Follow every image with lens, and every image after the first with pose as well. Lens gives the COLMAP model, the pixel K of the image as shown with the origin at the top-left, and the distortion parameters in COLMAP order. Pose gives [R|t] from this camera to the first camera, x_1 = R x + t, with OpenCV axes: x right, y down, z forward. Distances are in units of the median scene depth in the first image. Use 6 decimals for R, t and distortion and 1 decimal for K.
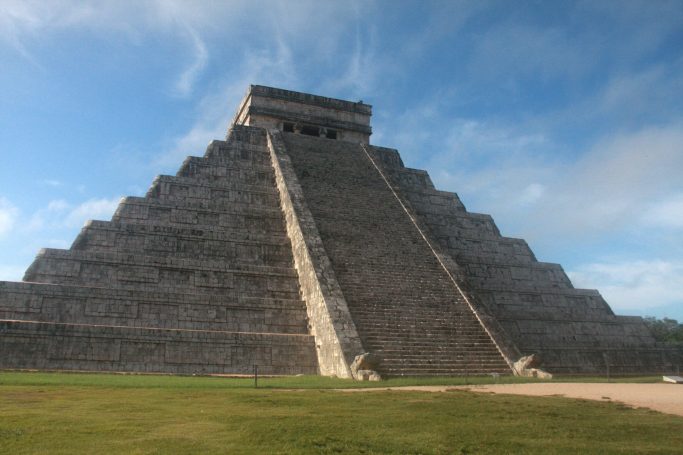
lens RADIAL K [[568.0, 0, 341.5], [0, 568.0, 227.5], [0, 0, 1]] dist [-0.164962, 0.134724]
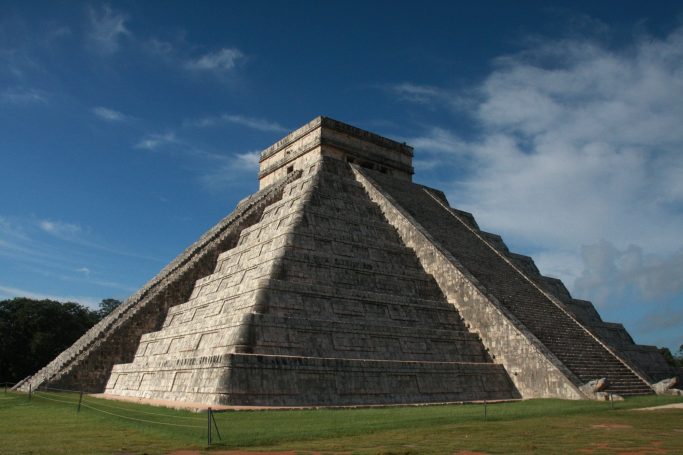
lens RADIAL K [[568.0, 0, 341.5], [0, 568.0, 227.5], [0, 0, 1]] dist [-0.164962, 0.134724]
pose [[0.955718, 0.070505, 0.285713, -0.661769], [-0.062155, 0.997335, -0.038200, -0.021754], [-0.287645, 0.018750, 0.957554, -0.000784]]
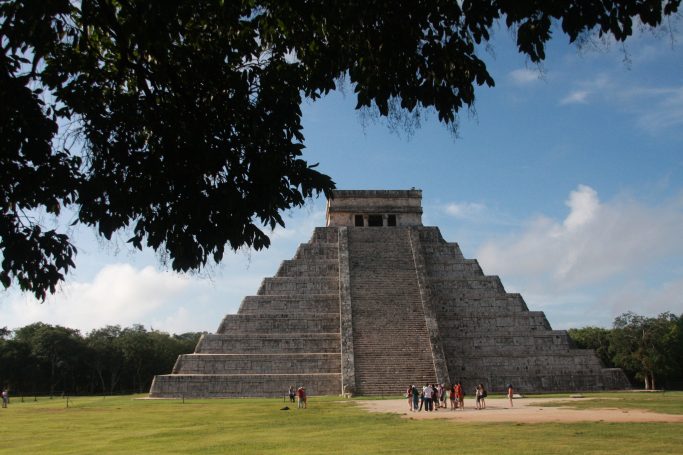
lens RADIAL K [[712.5, 0, 341.5], [0, 712.5, 227.5], [0, 0, 1]] dist [-0.124161, 0.315830]
pose [[0.944092, -0.096427, -0.315266, 0.682231], [0.104886, 0.994435, 0.009933, -0.288692], [0.312554, -0.042444, 0.948951, -1.106928]]
